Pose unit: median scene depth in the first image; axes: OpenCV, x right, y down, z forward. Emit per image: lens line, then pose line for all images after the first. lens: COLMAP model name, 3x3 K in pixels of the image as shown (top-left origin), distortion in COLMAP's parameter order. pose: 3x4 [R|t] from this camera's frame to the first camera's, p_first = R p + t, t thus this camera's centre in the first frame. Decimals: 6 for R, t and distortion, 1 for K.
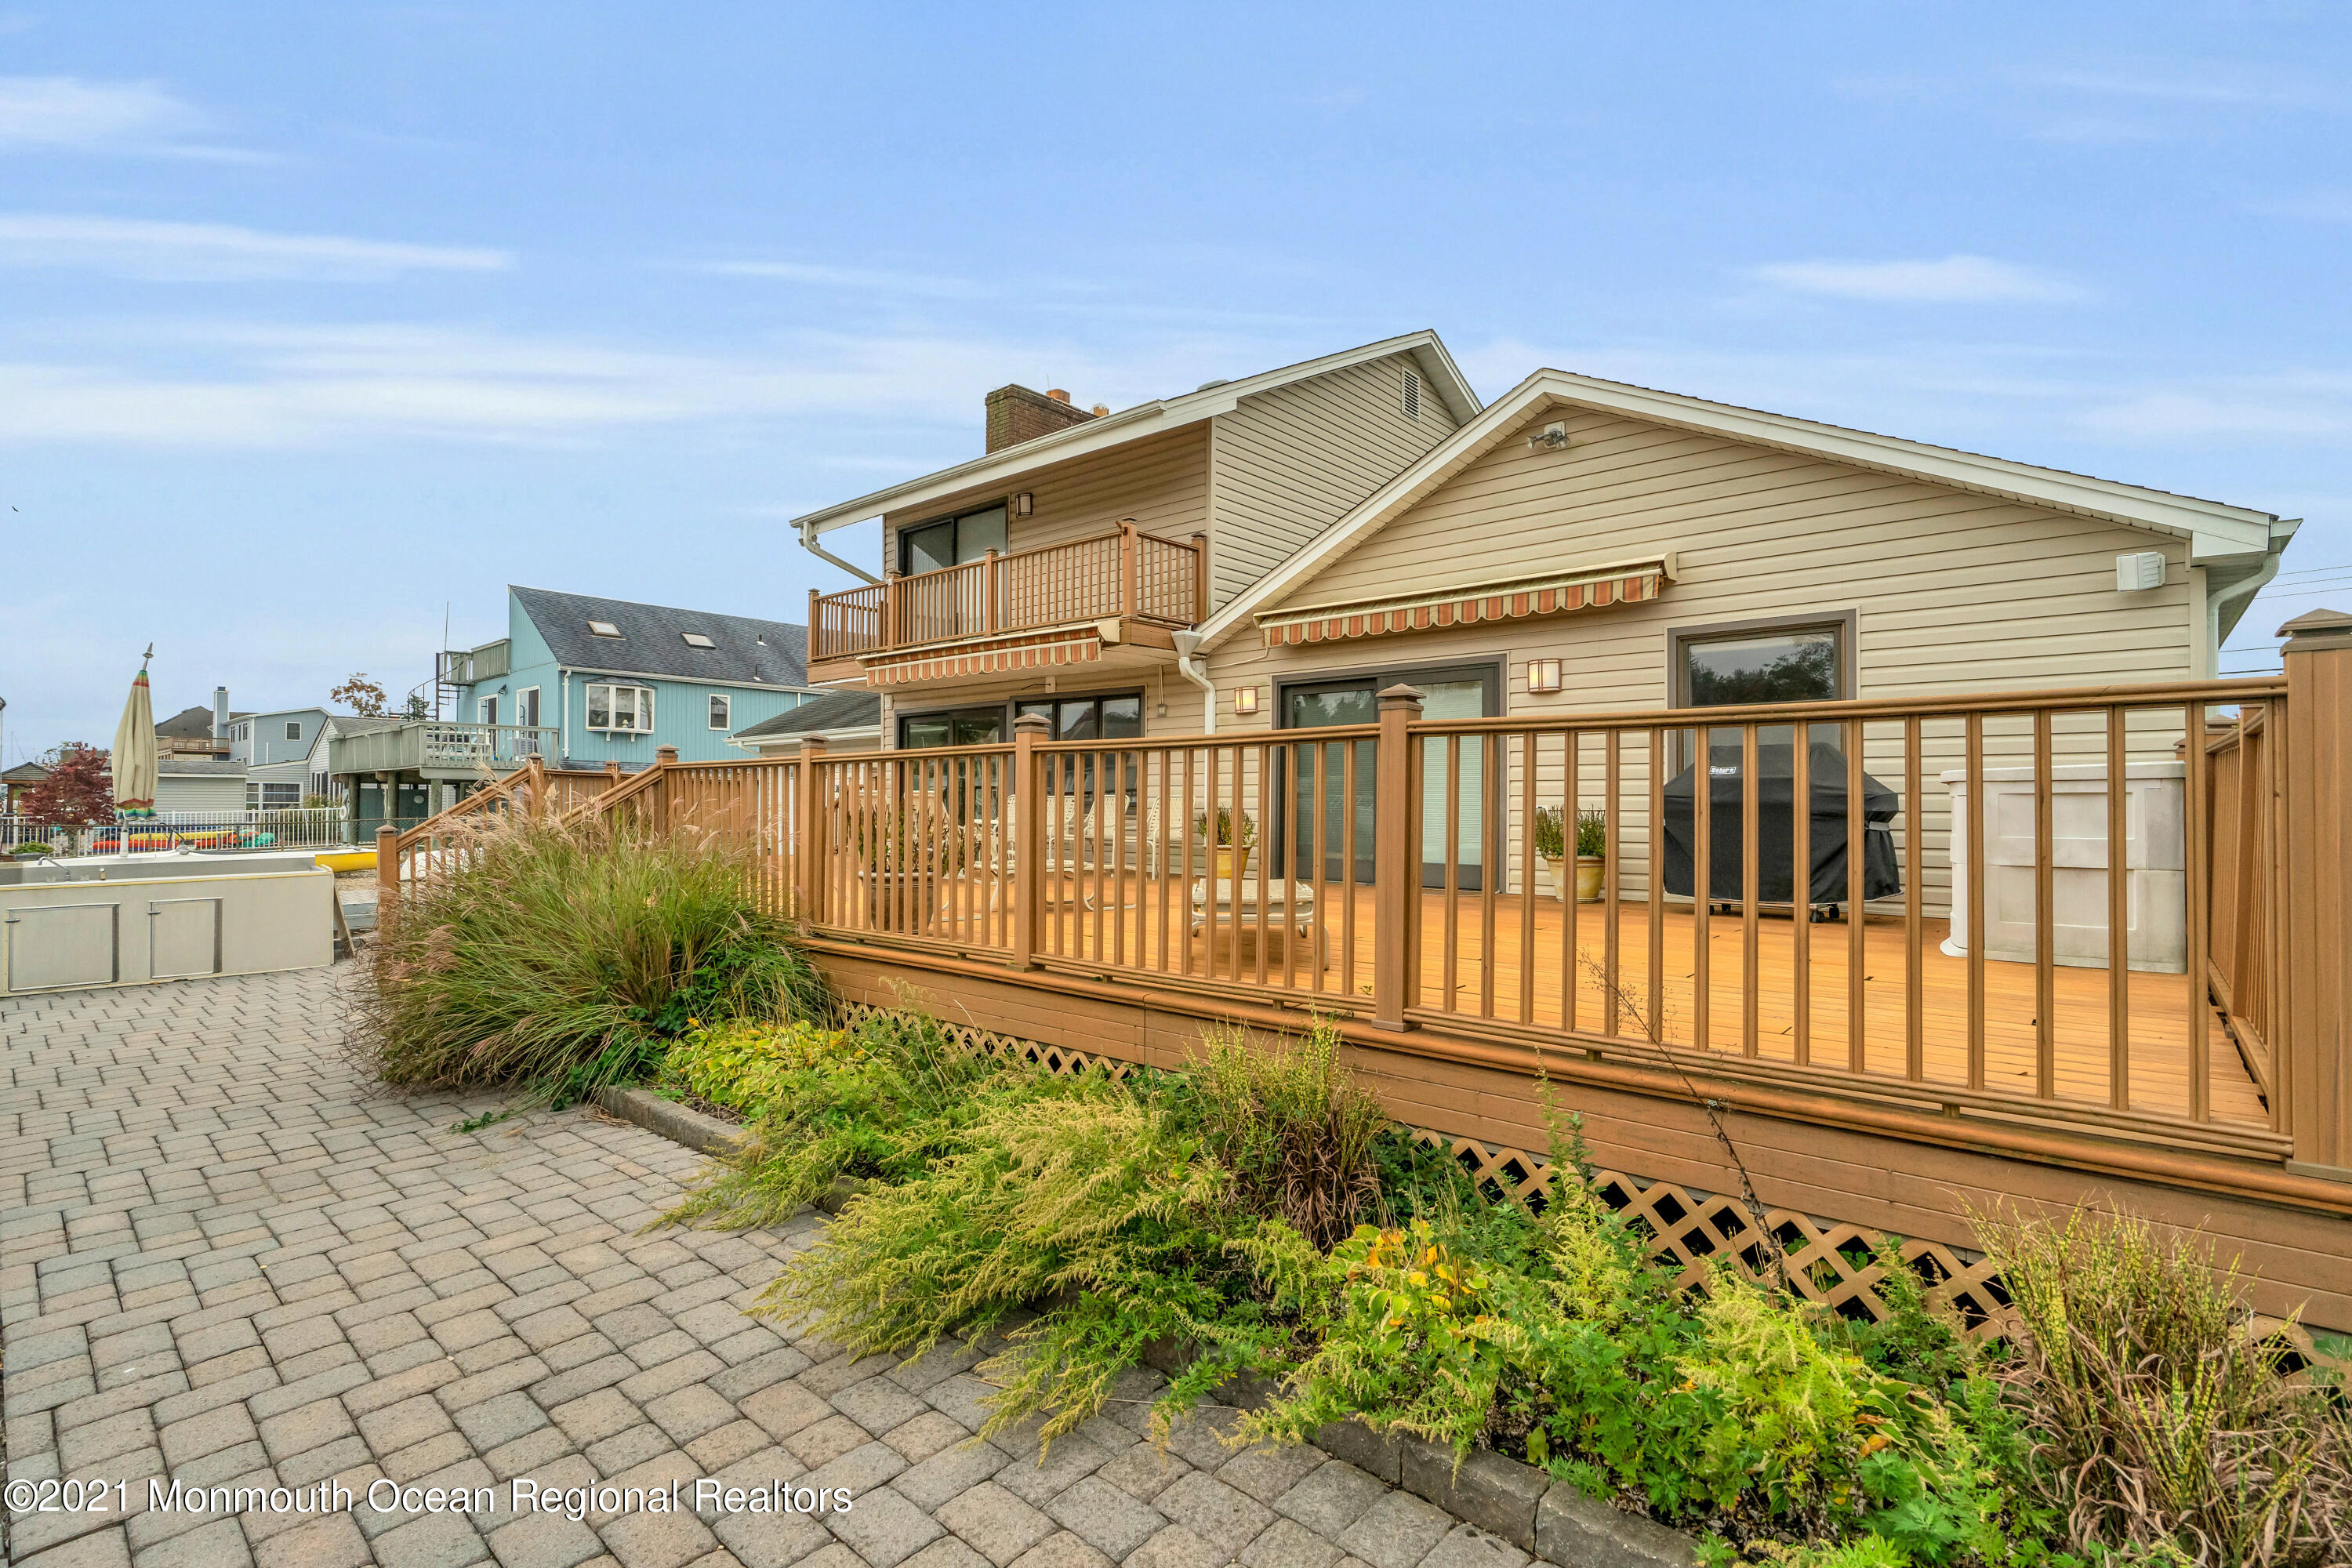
lens RADIAL K [[1129.1, 0, 1181.5], [0, 1129.1, 788.1], [0, 0, 1]] dist [-0.019045, 0.019049]
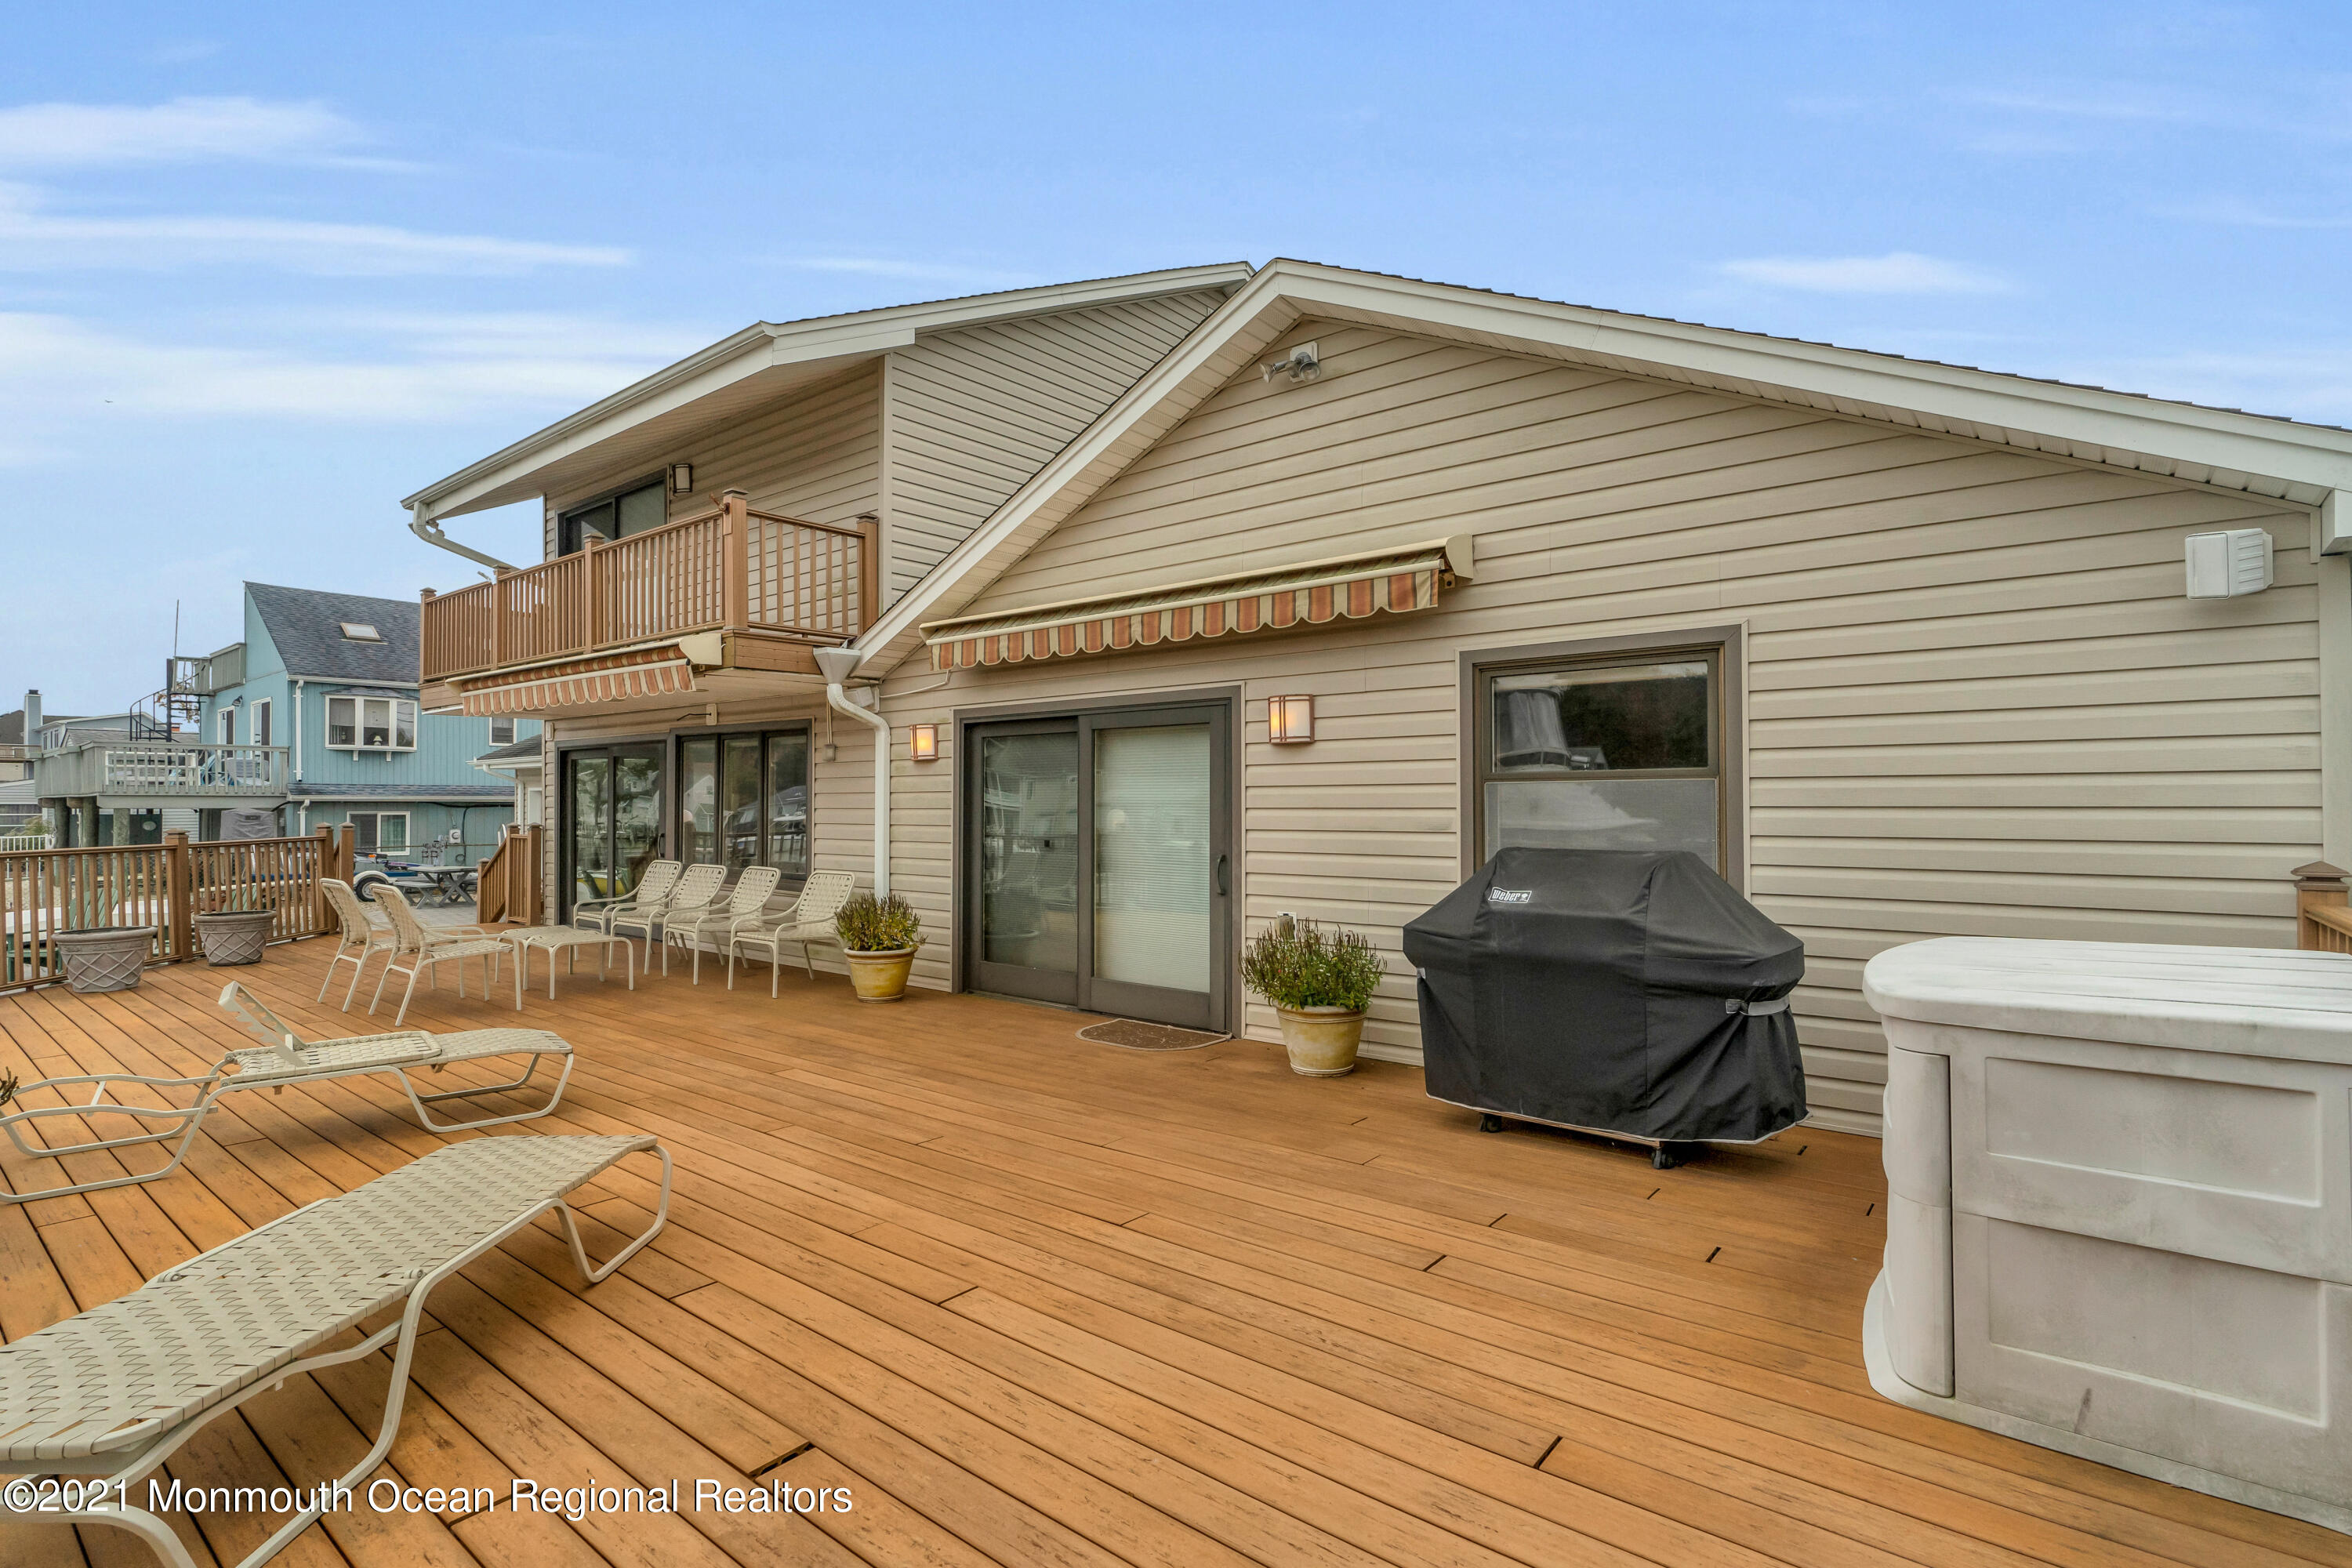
lens RADIAL K [[1066.4, 0, 1177.0], [0, 1066.4, 759.9], [0, 0, 1]] dist [-0.005599, 0.005039]
pose [[0.999966, 0.002062, -0.007926, 0.226729], [-0.002155, 0.999928, -0.011818, -0.059452], [0.007901, 0.011834, 0.999899, 0.317537]]
